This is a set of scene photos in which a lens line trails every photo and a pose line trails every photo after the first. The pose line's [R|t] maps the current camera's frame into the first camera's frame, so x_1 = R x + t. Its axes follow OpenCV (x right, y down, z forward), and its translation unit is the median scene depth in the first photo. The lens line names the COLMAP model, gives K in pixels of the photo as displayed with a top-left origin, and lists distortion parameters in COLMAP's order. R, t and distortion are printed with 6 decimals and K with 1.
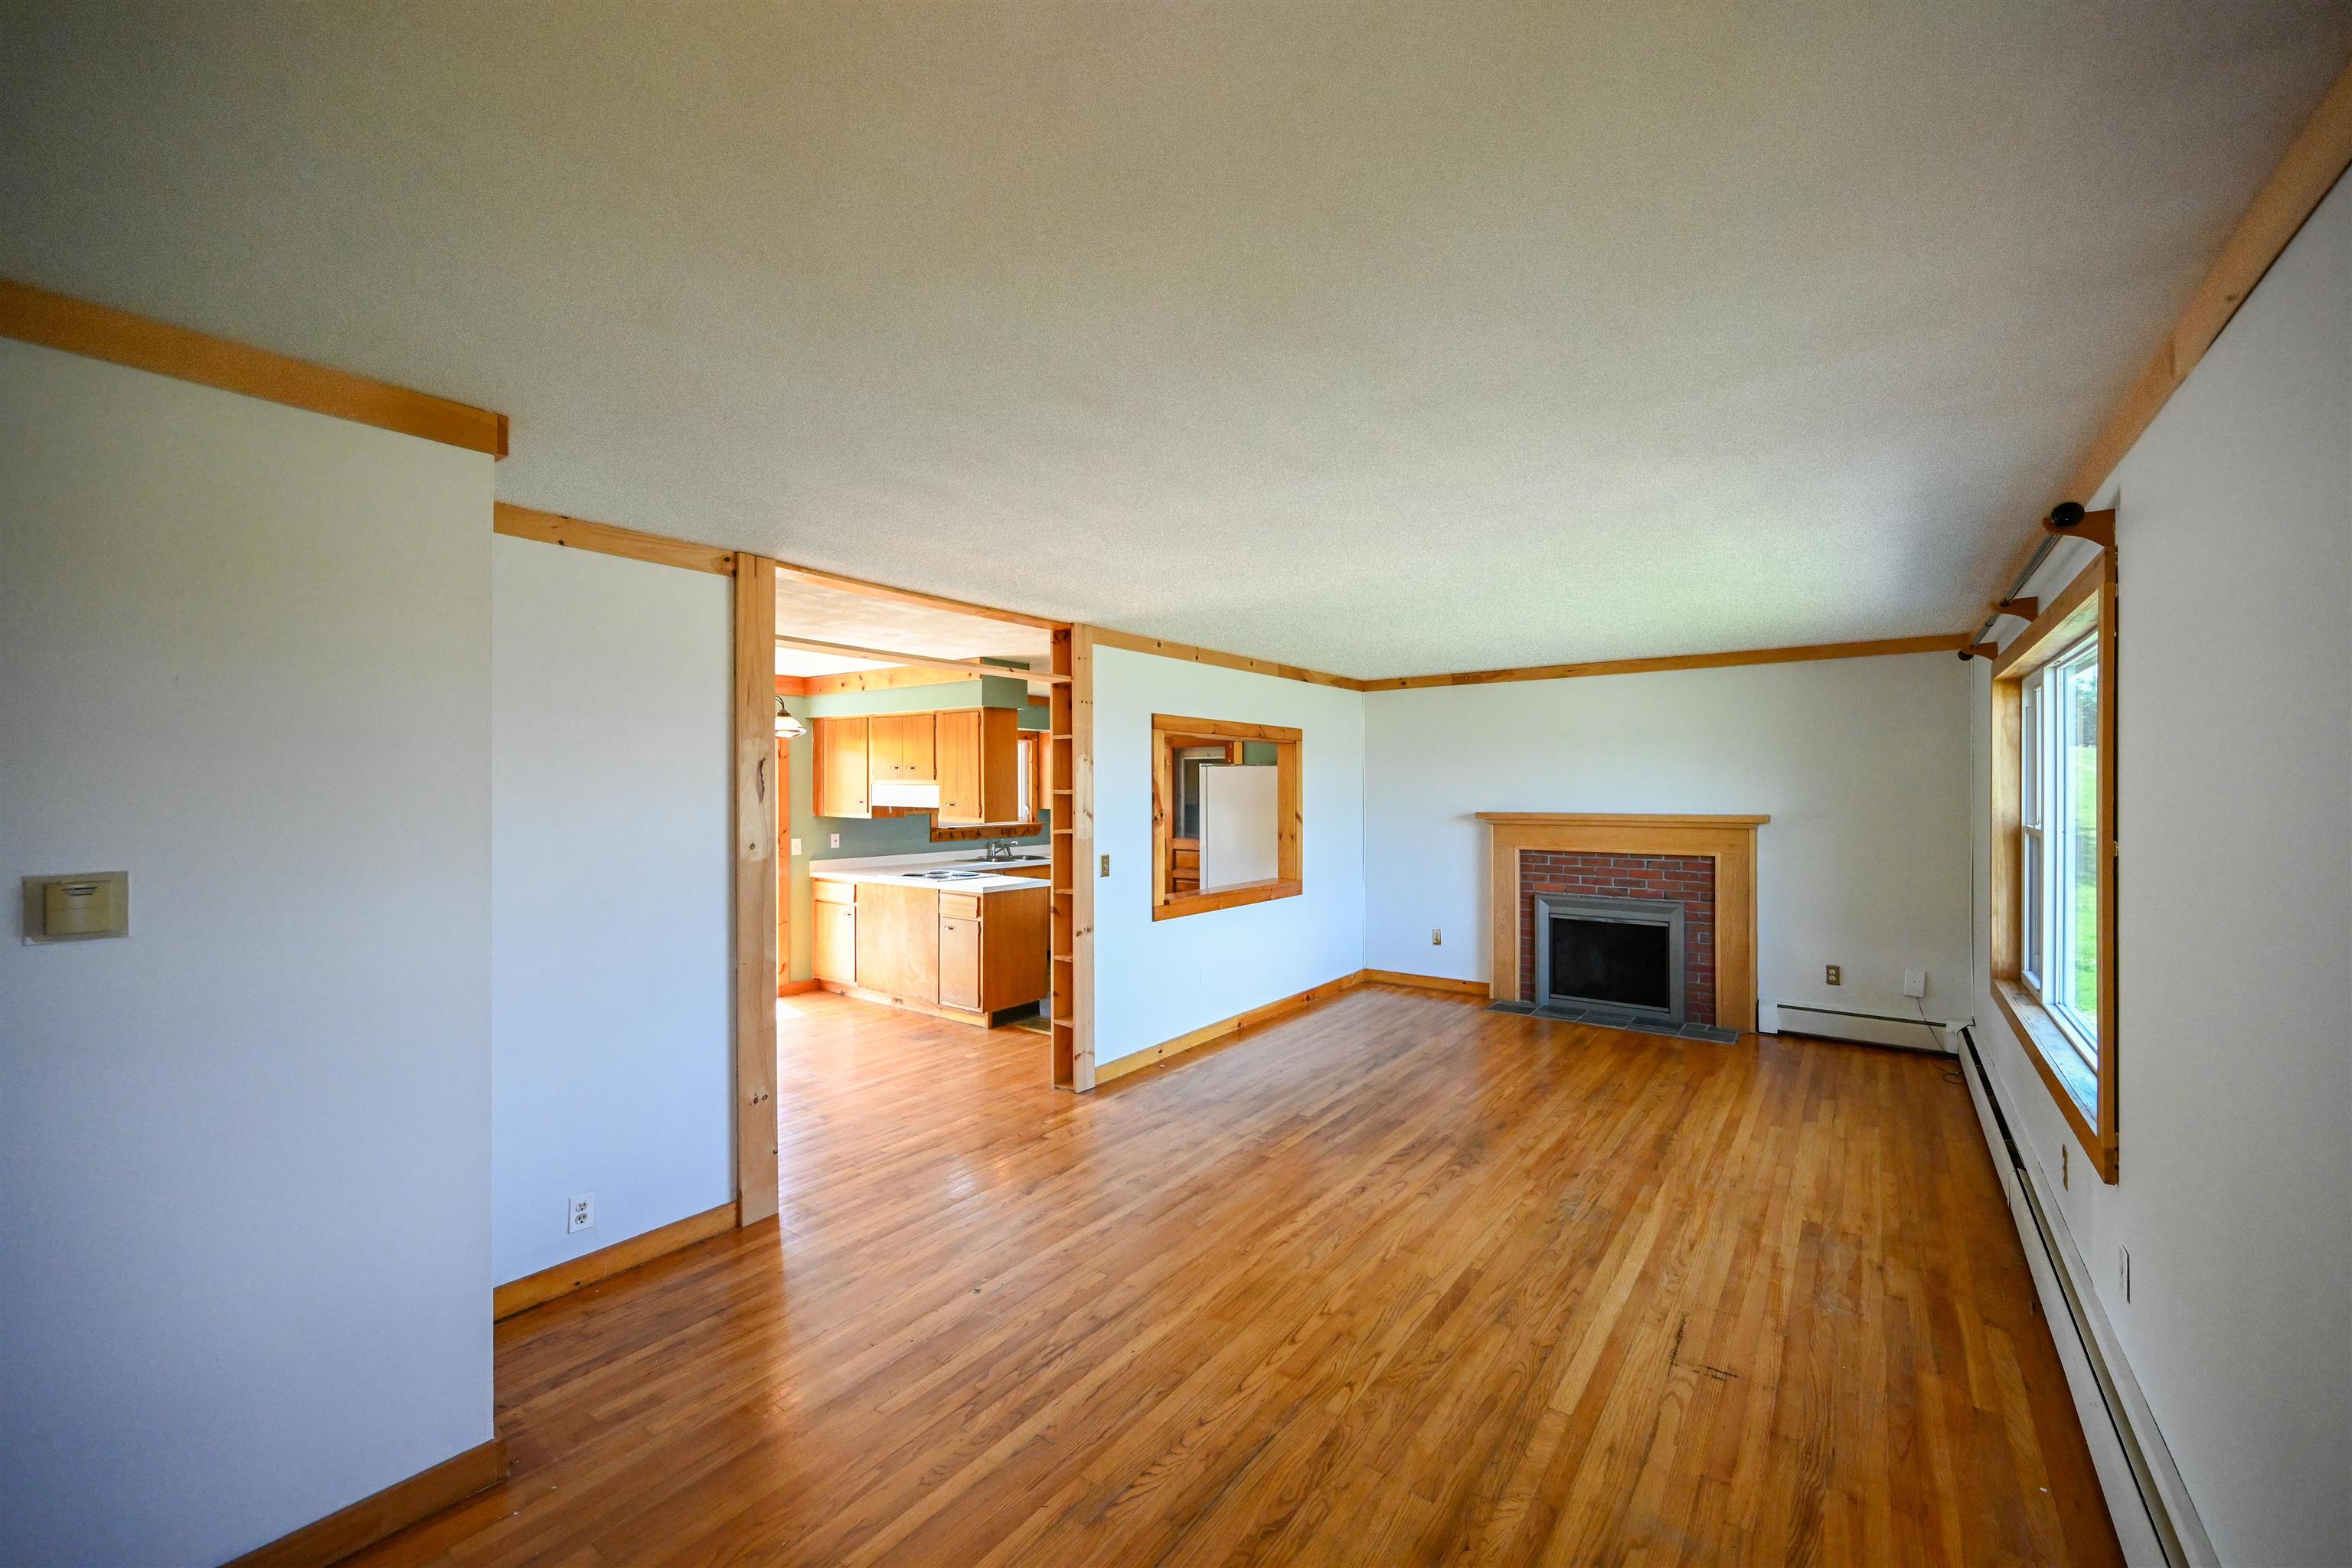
lens RADIAL K [[926.4, 0, 1187.5], [0, 926.4, 789.2], [0, 0, 1]] dist [0.000837, -0.000987]
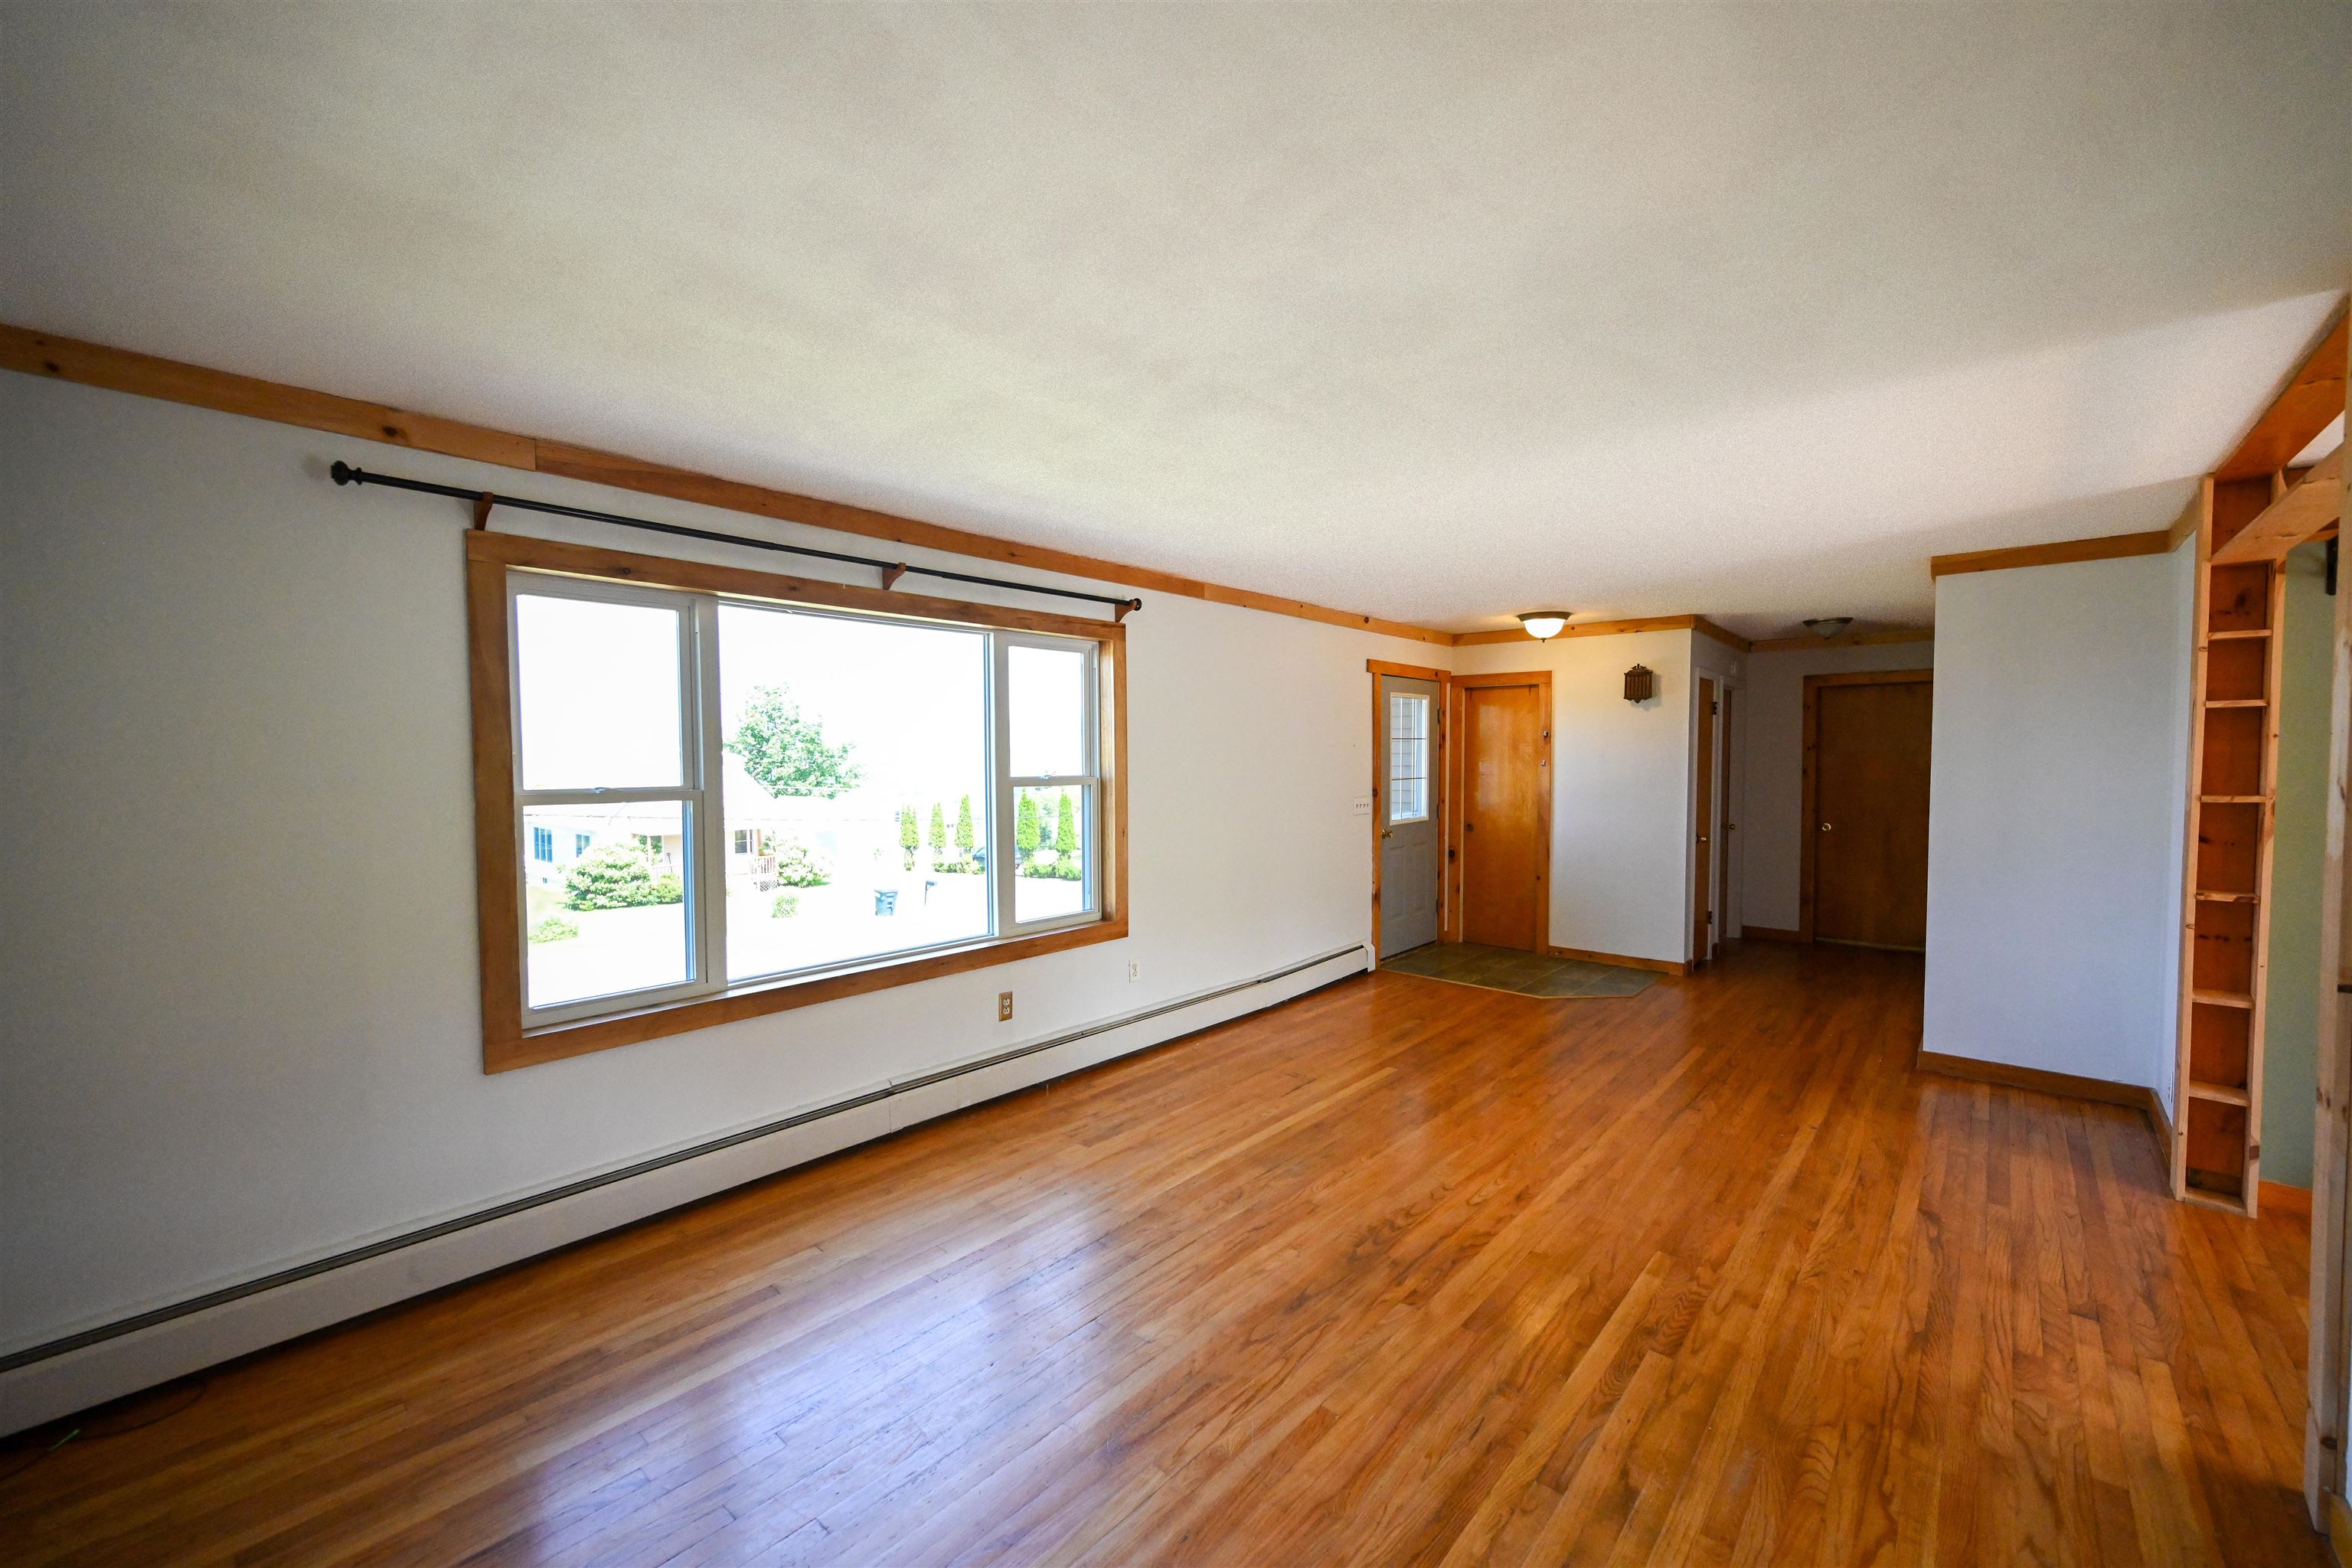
lens RADIAL K [[926.4, 0, 1182.5], [0, 926.4, 784.8], [0, 0, 1]] dist [0.000837, -0.000987]
pose [[-0.995687, 0.001964, 0.092757, 0.304995], [0.005059, 0.999438, 0.033146, 0.009720], [-0.092640, 0.033473, -0.995137, 1.357855]]
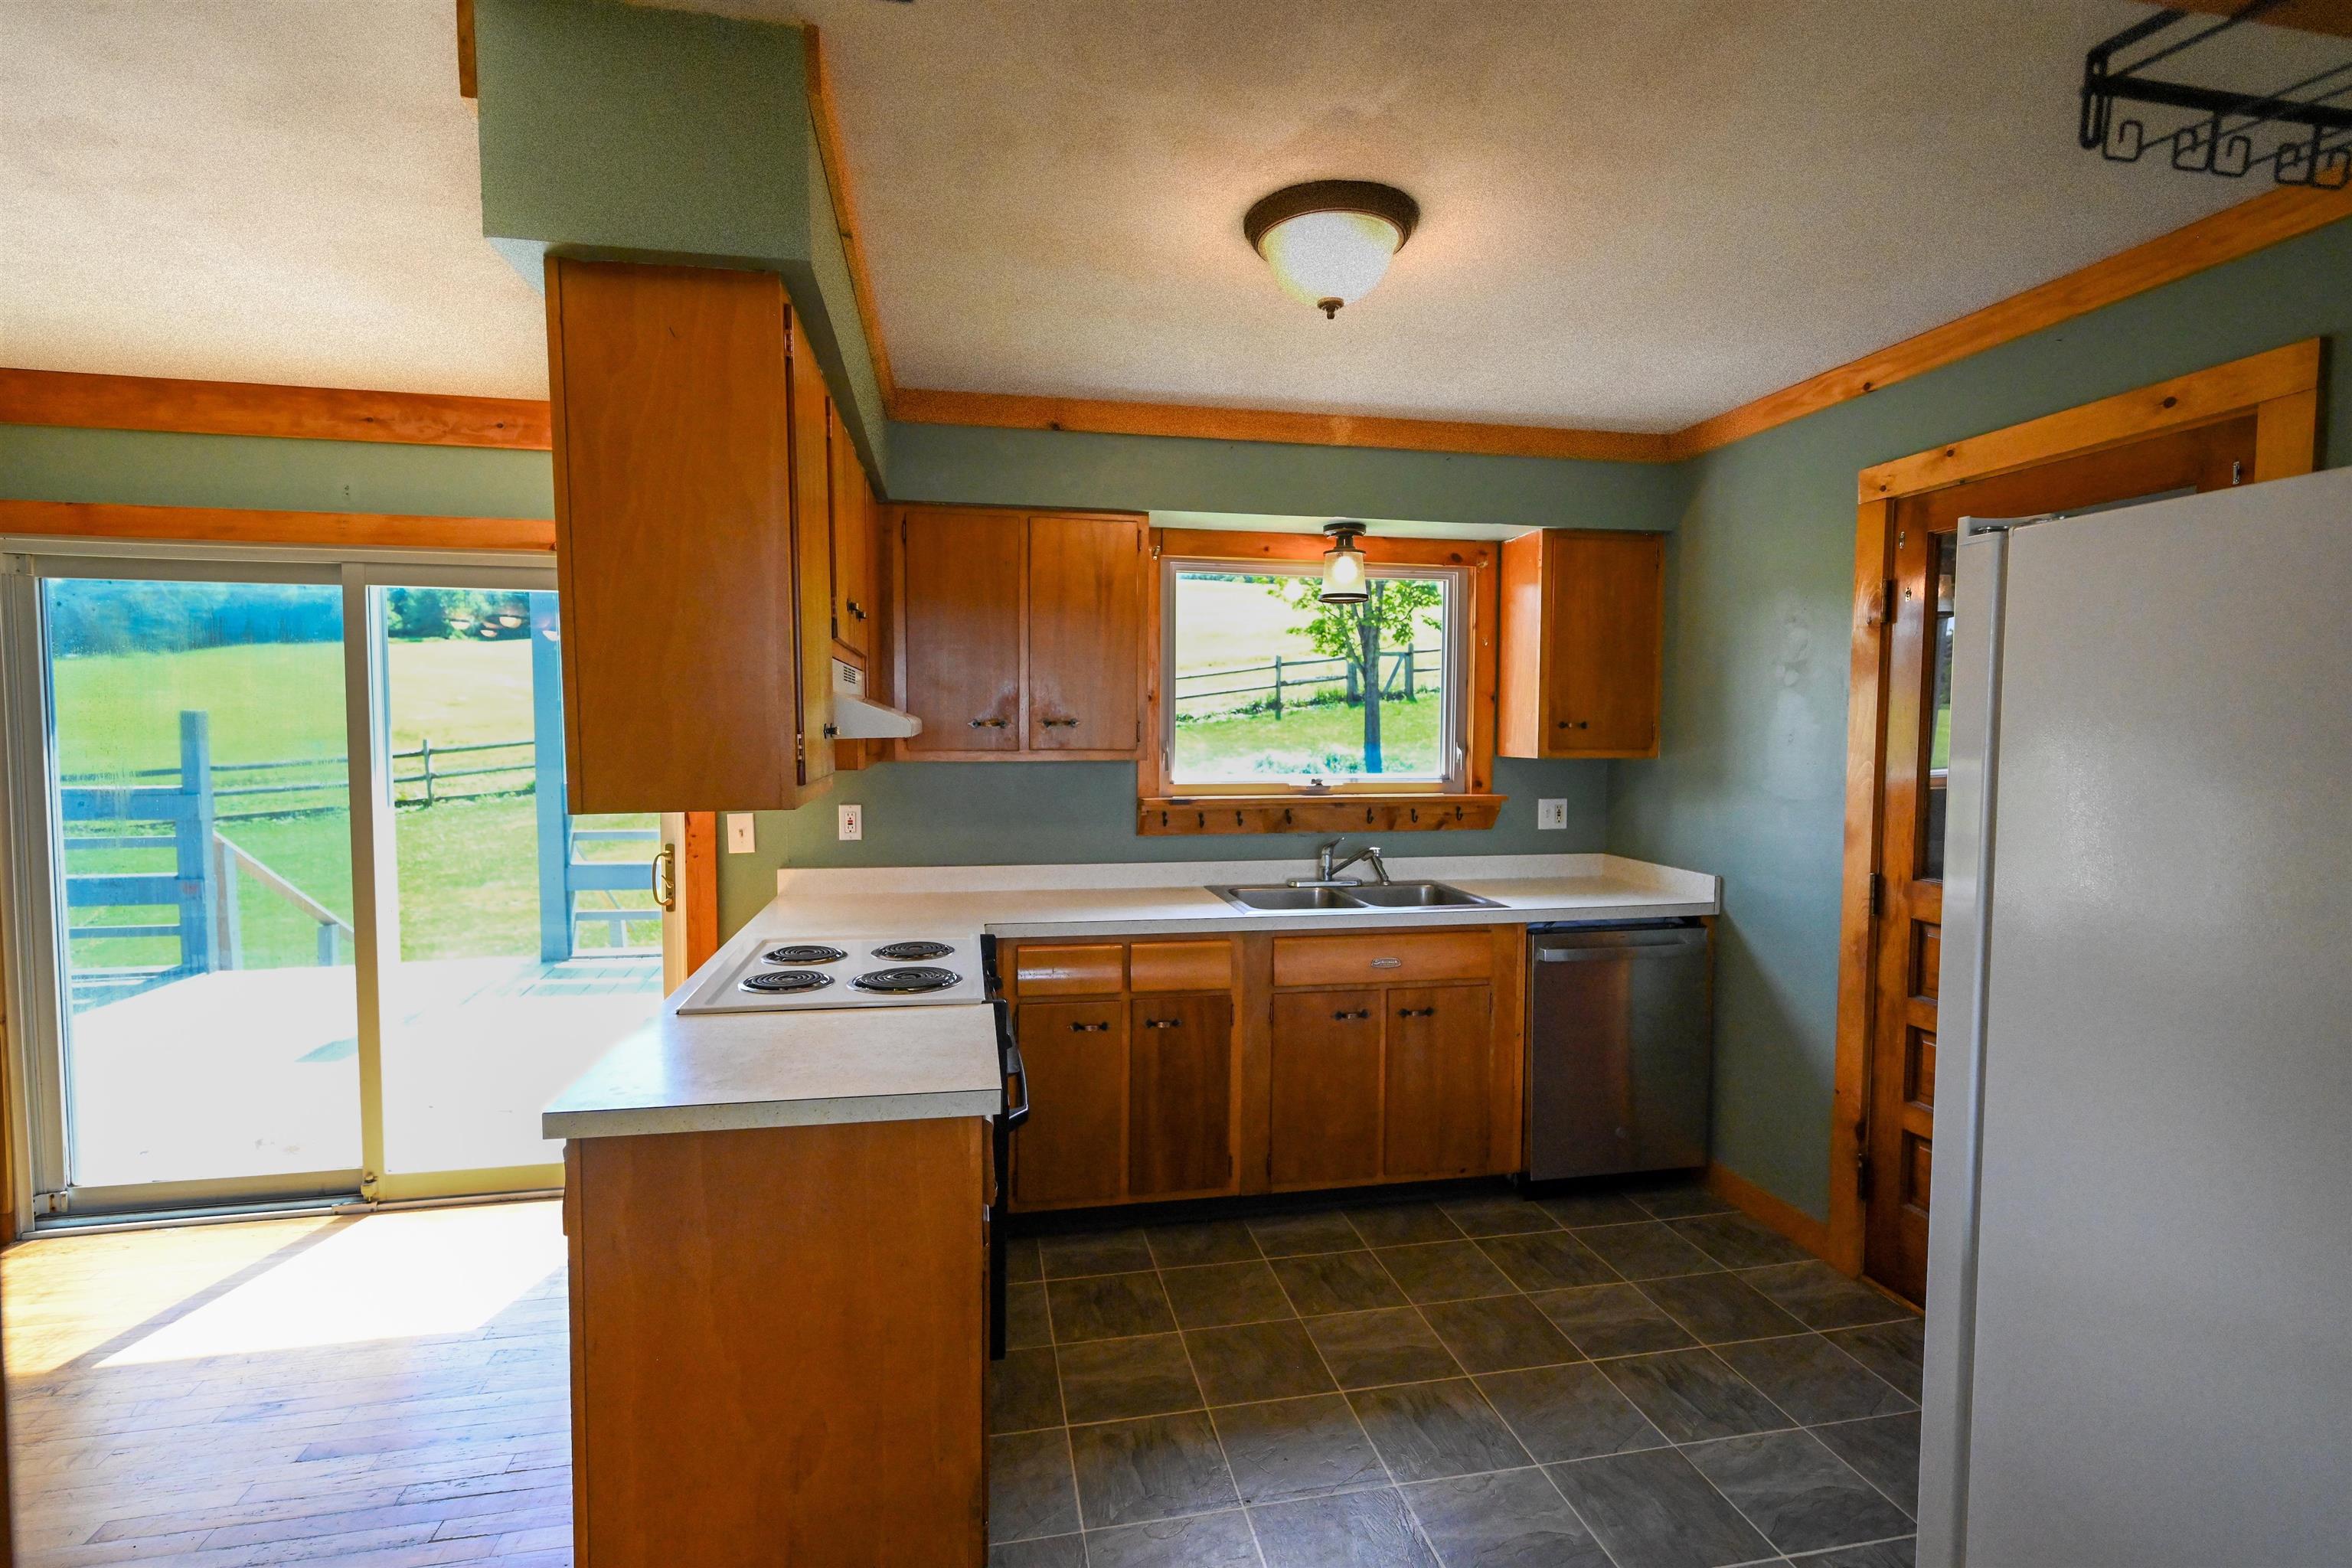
lens RADIAL K [[1101.9, 0, 1175.6], [0, 1101.9, 786.6], [0, 0, 1]] dist [-0.009067, 0.000260]
pose [[0.737062, 0.043124, -0.674448, 0.068502], [-0.007161, 0.998404, 0.056011, 0.018087], [0.675787, -0.036454, 0.736195, 1.088376]]
